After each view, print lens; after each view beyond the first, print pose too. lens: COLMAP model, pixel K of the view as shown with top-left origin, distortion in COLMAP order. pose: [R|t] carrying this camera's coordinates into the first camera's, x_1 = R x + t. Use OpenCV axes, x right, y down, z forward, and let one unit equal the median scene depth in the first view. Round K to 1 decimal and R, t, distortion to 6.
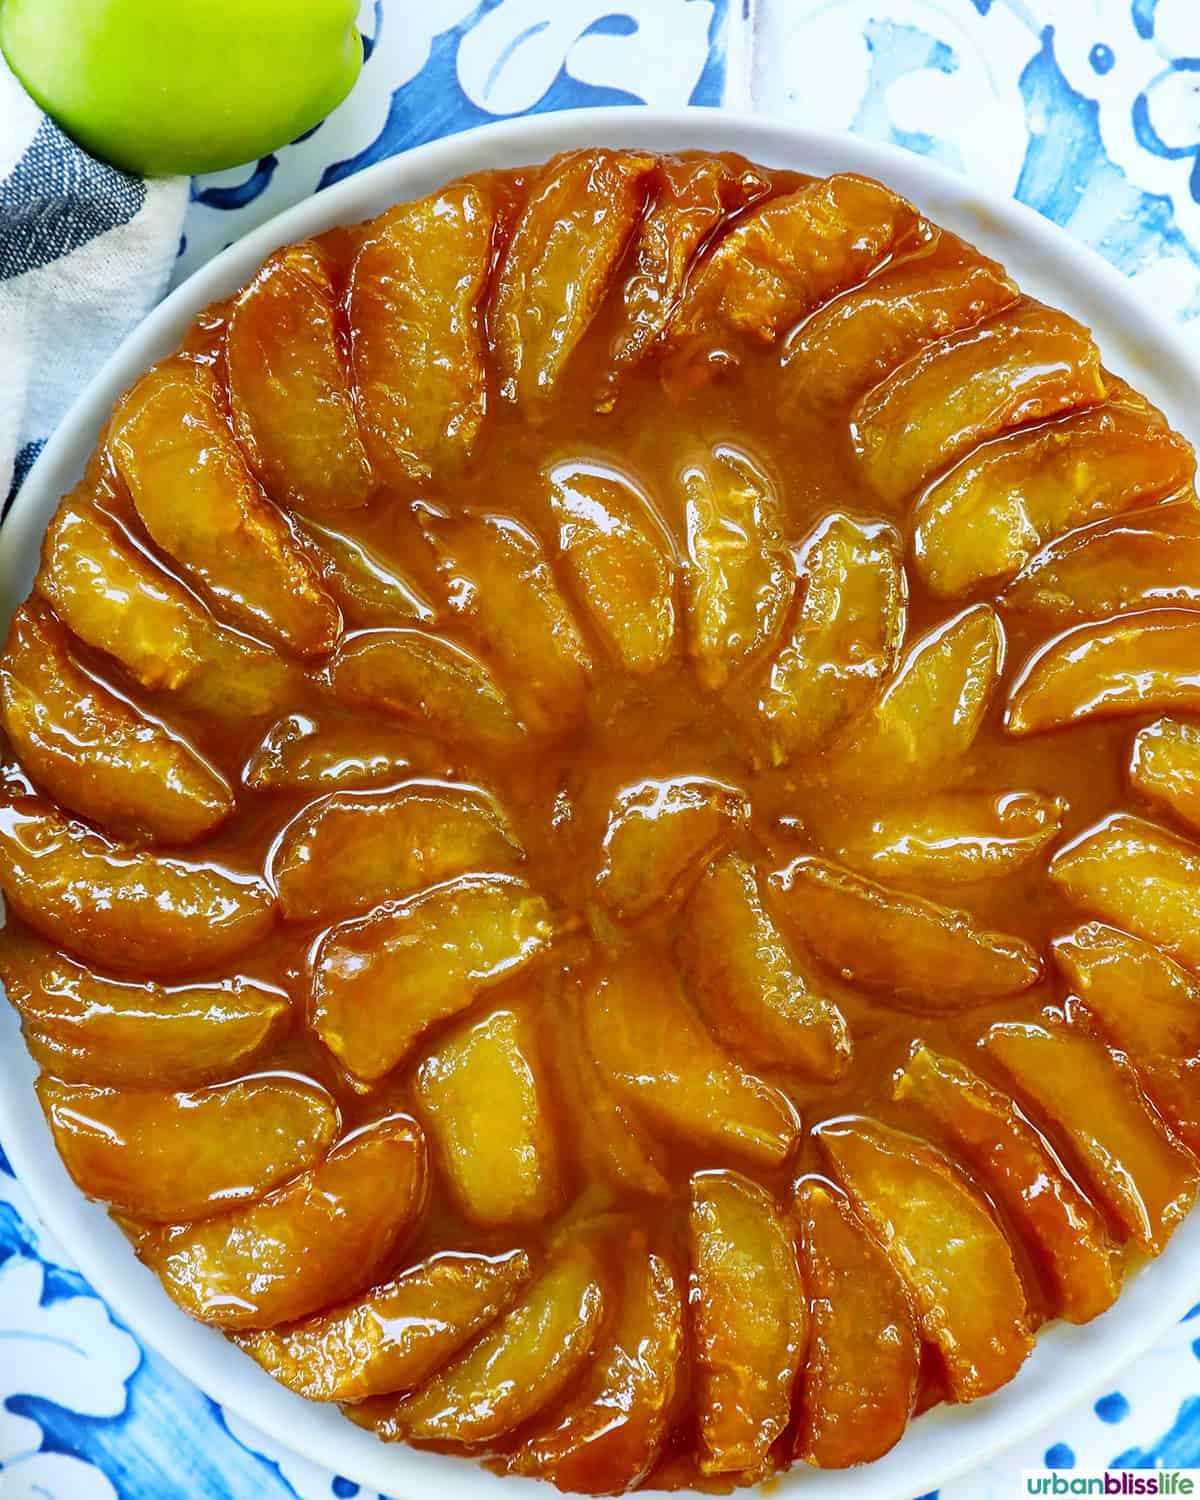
lens RADIAL K [[2174.2, 0, 536.7], [0, 2174.2, 750.5], [0, 0, 1]] dist [-0.006610, 0.033323]
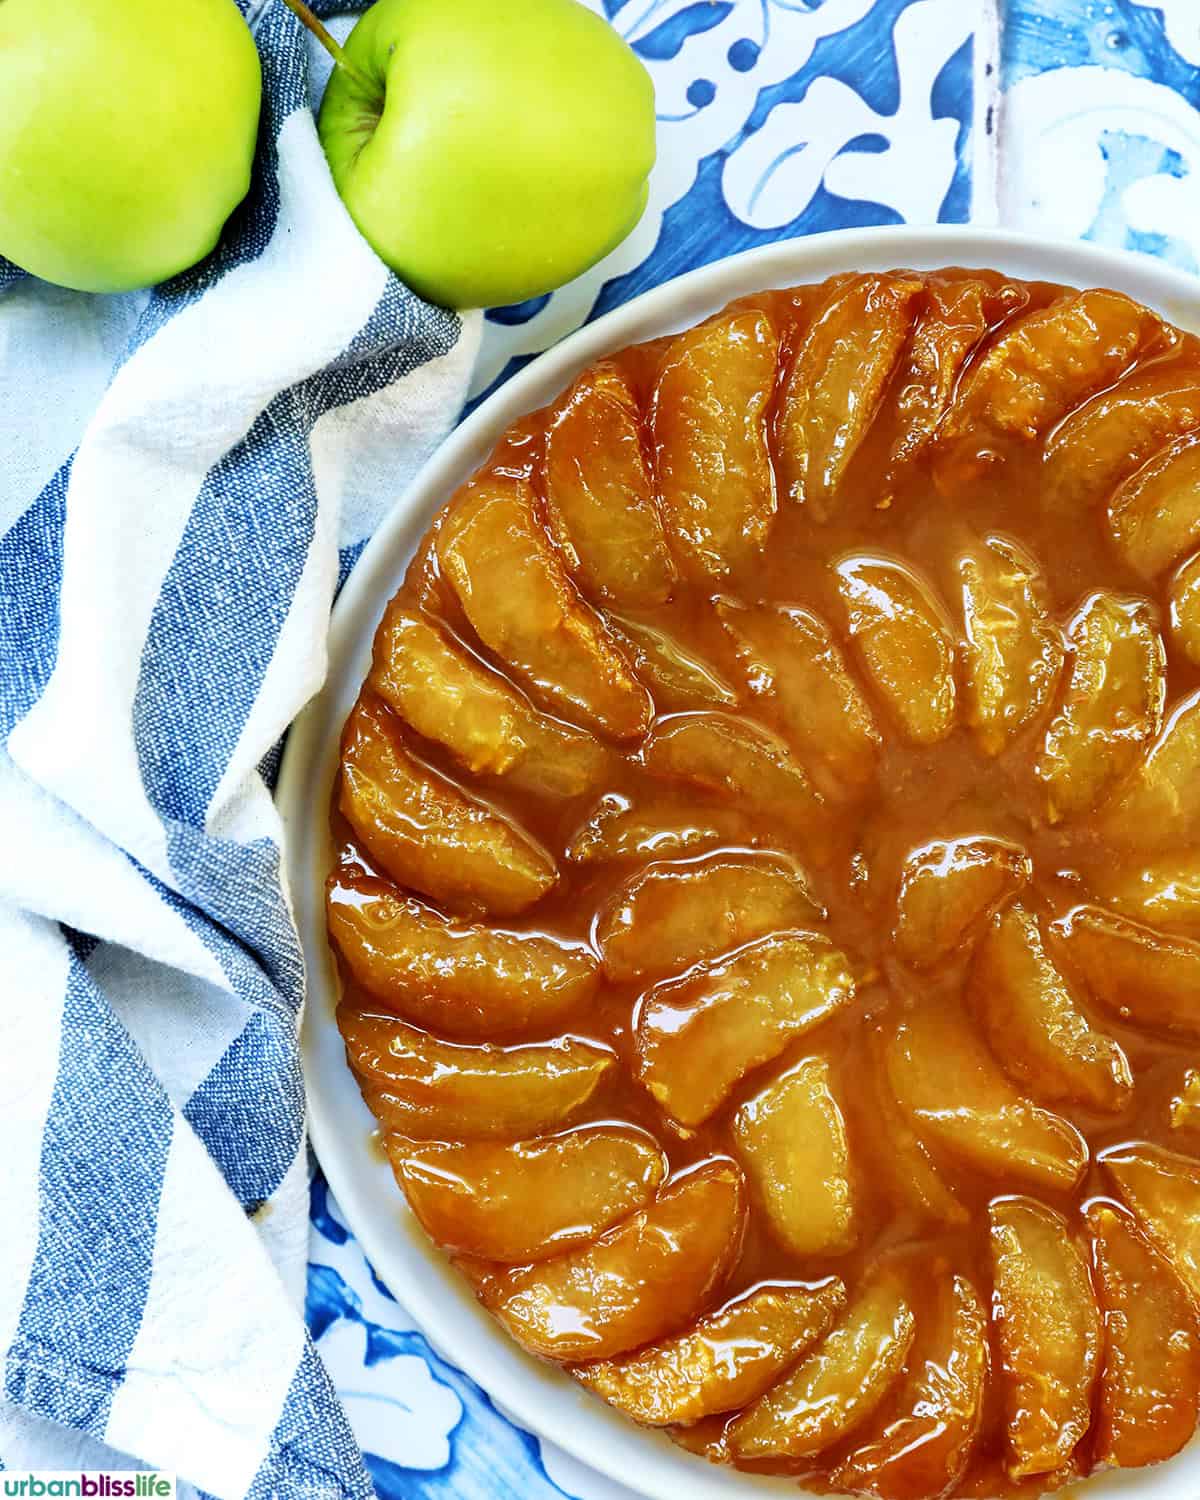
lens RADIAL K [[3004.7, 0, 600.0], [0, 3004.7, 750.0], [0, 0, 1]] dist [0.012055, -0.058644]
pose [[0.999265, -0.037002, 0.010017, -0.131648], [0.037284, 0.998864, -0.029663, 0.006384], [-0.008908, 0.030015, 0.999510, -0.513915]]
